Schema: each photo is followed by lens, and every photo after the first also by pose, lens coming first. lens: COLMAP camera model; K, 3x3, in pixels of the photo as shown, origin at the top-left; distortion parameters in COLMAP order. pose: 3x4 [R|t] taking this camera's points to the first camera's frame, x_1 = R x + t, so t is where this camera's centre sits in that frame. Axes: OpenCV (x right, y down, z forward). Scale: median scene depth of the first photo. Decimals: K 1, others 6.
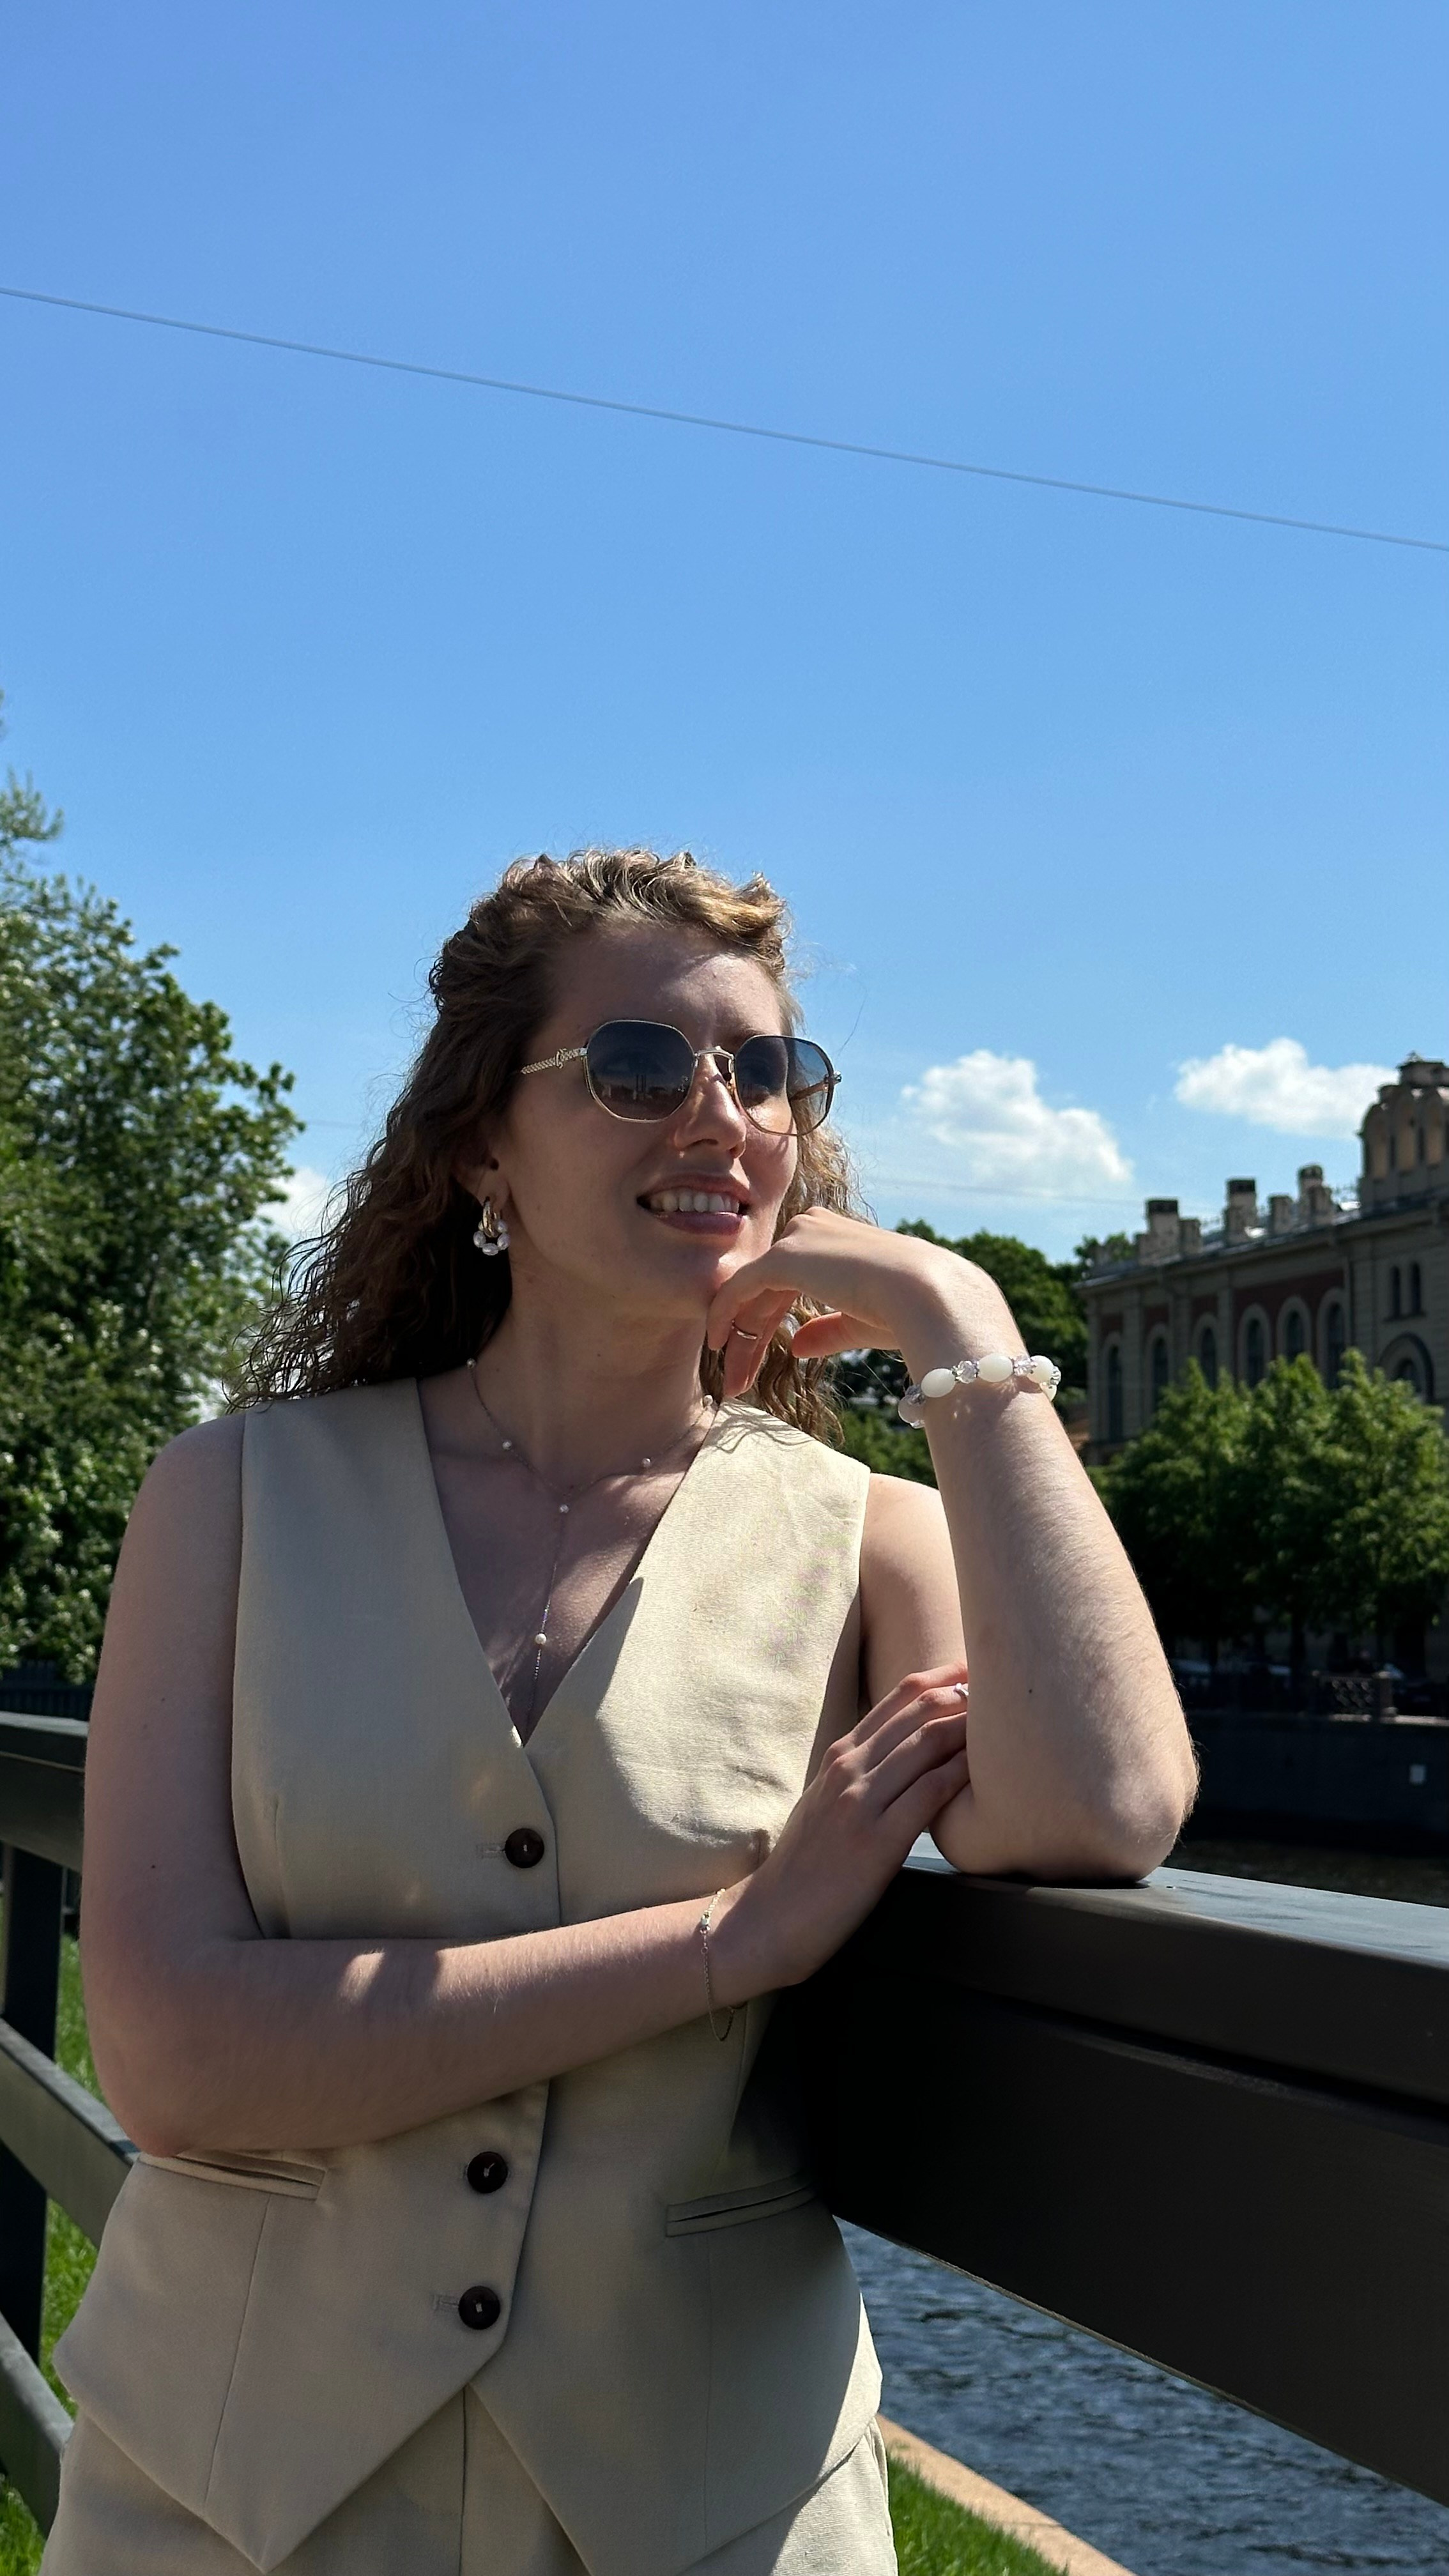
lens RADIAL K [[3557.7, 0, 724.5], [0, 3557.7, 1288.0], [0, 0, 1]] dist [0.134713, -0.034968]
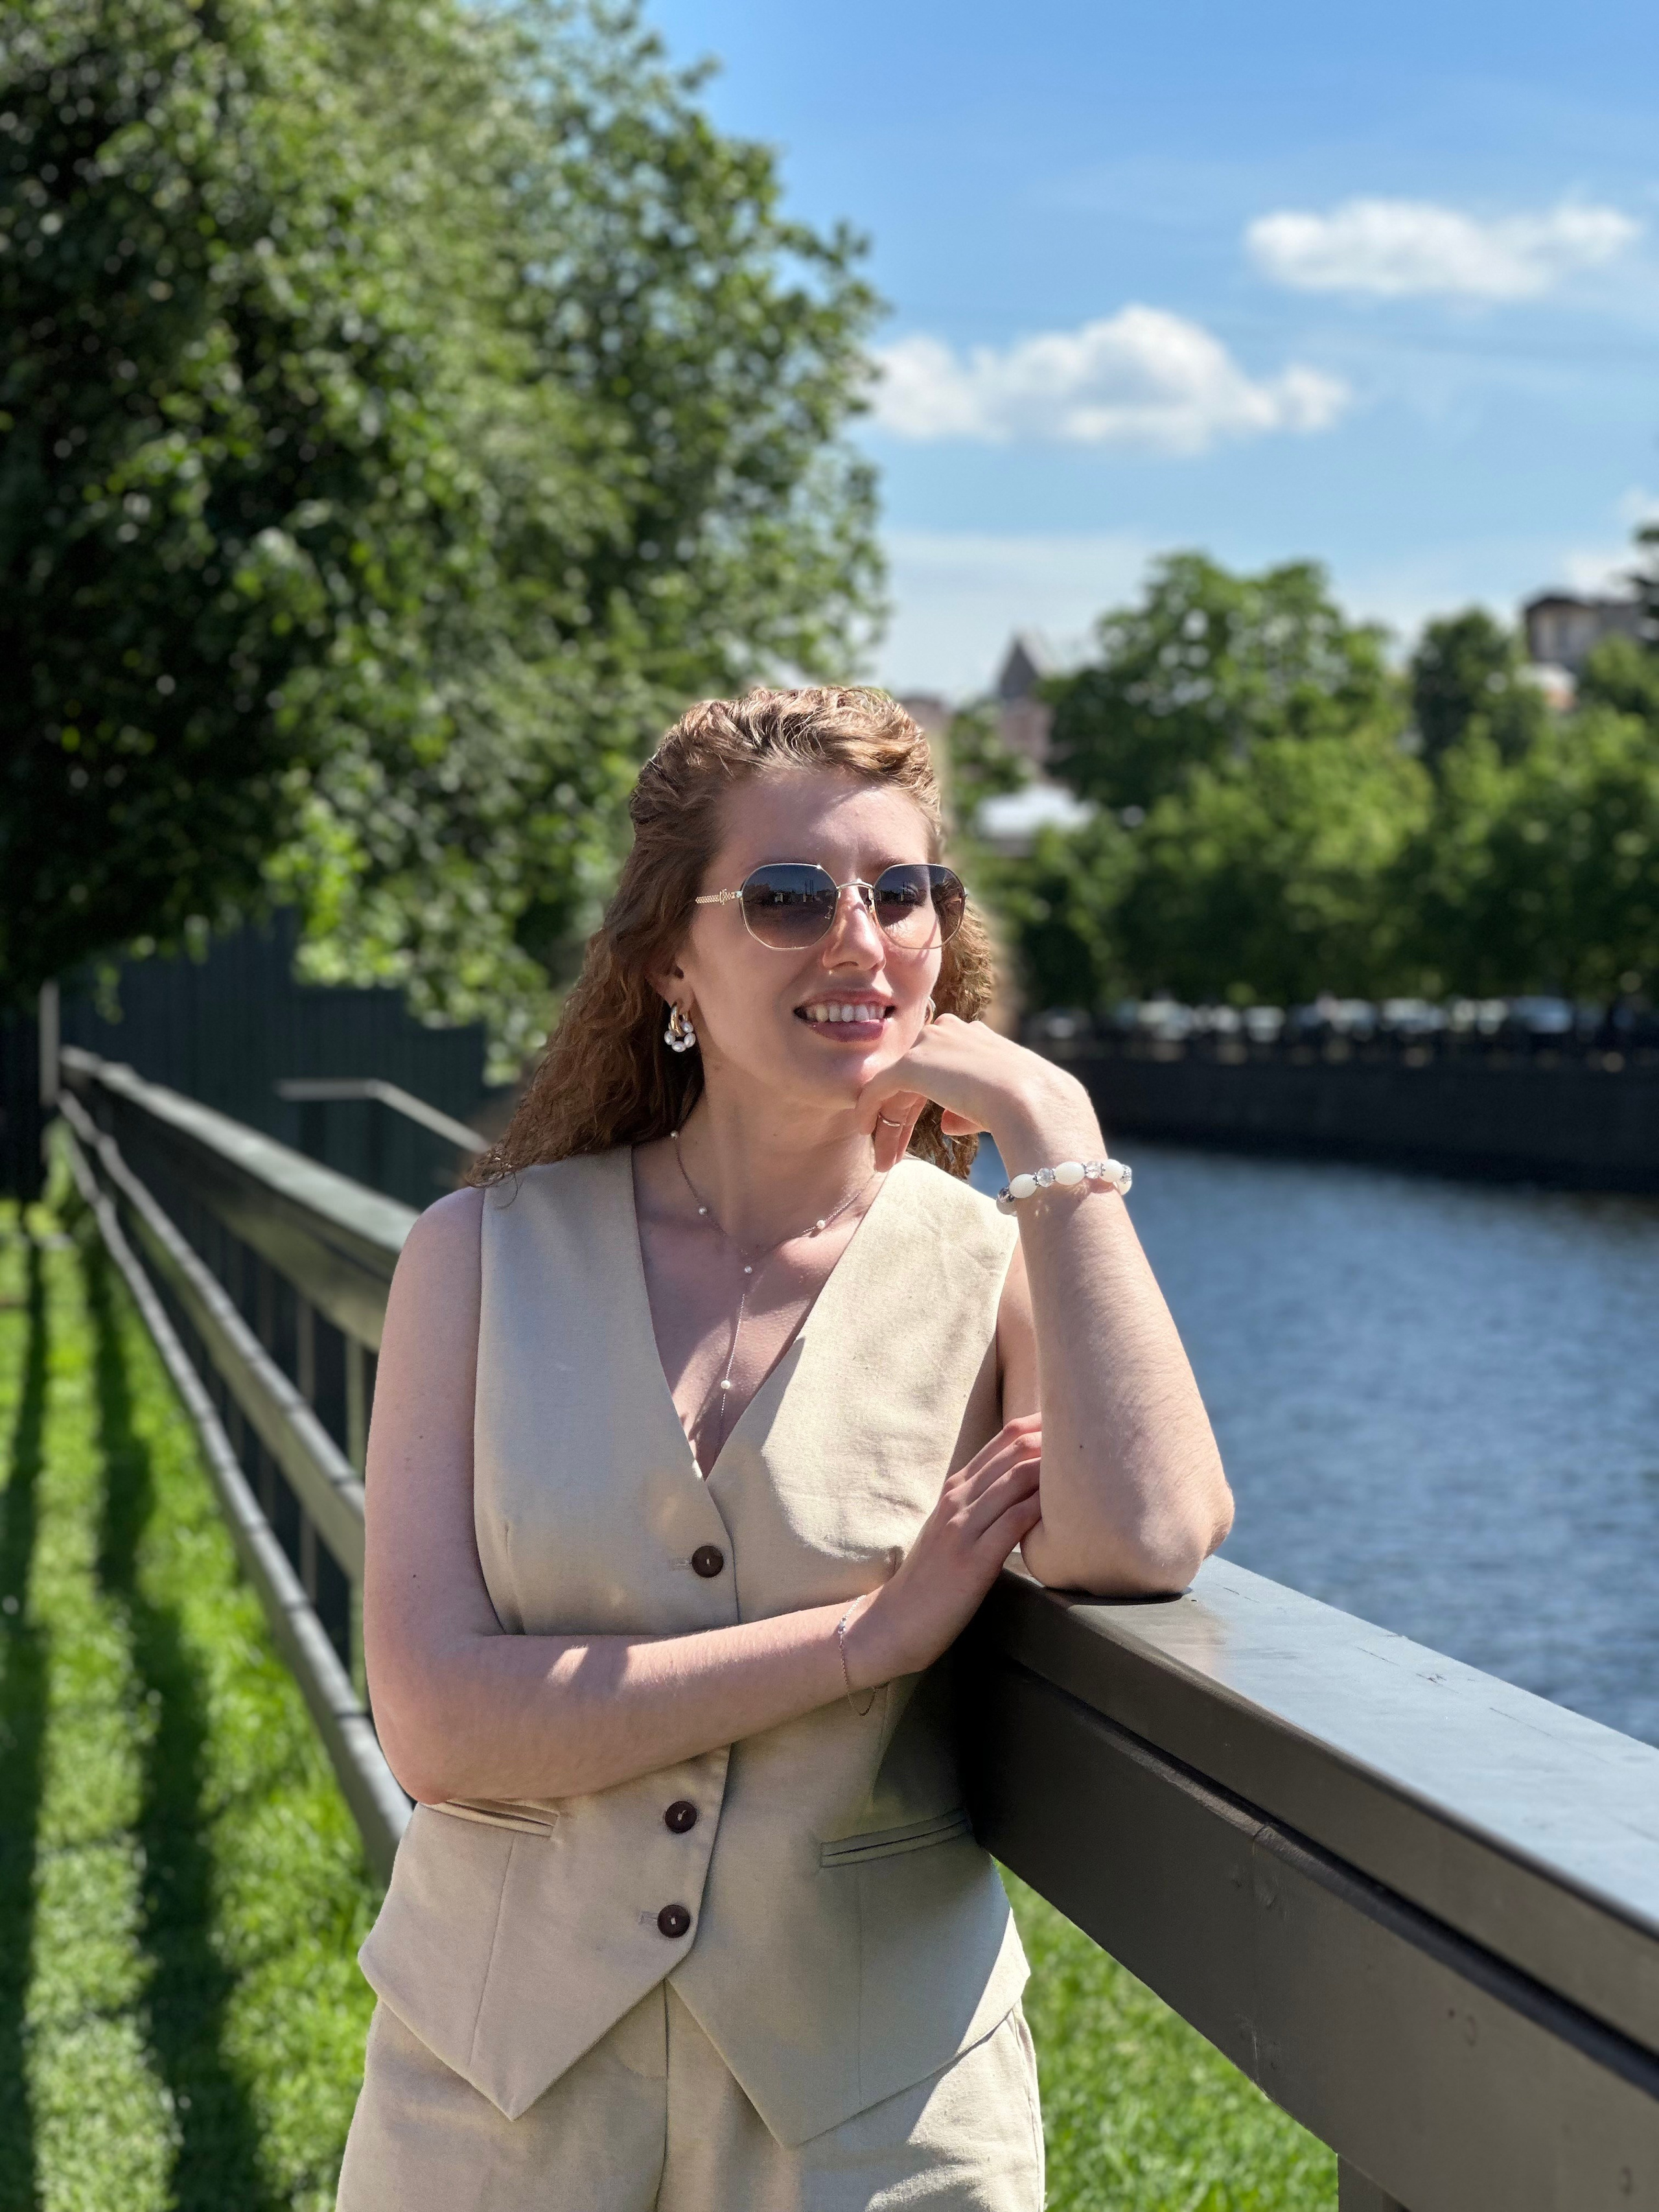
lens RADIAL K [[5568.7, 0, 829.5], [0, 5568.7, 1106.0], [0, 0, 1]] dist [-0.450132, 16.682226]
pose [[0.987144, -0.019750, -0.158611, 0.288061], [0.041862, 0.989644, 0.137305, -0.255072], [0.154257, -0.142179, 0.977747, -0.825970]]
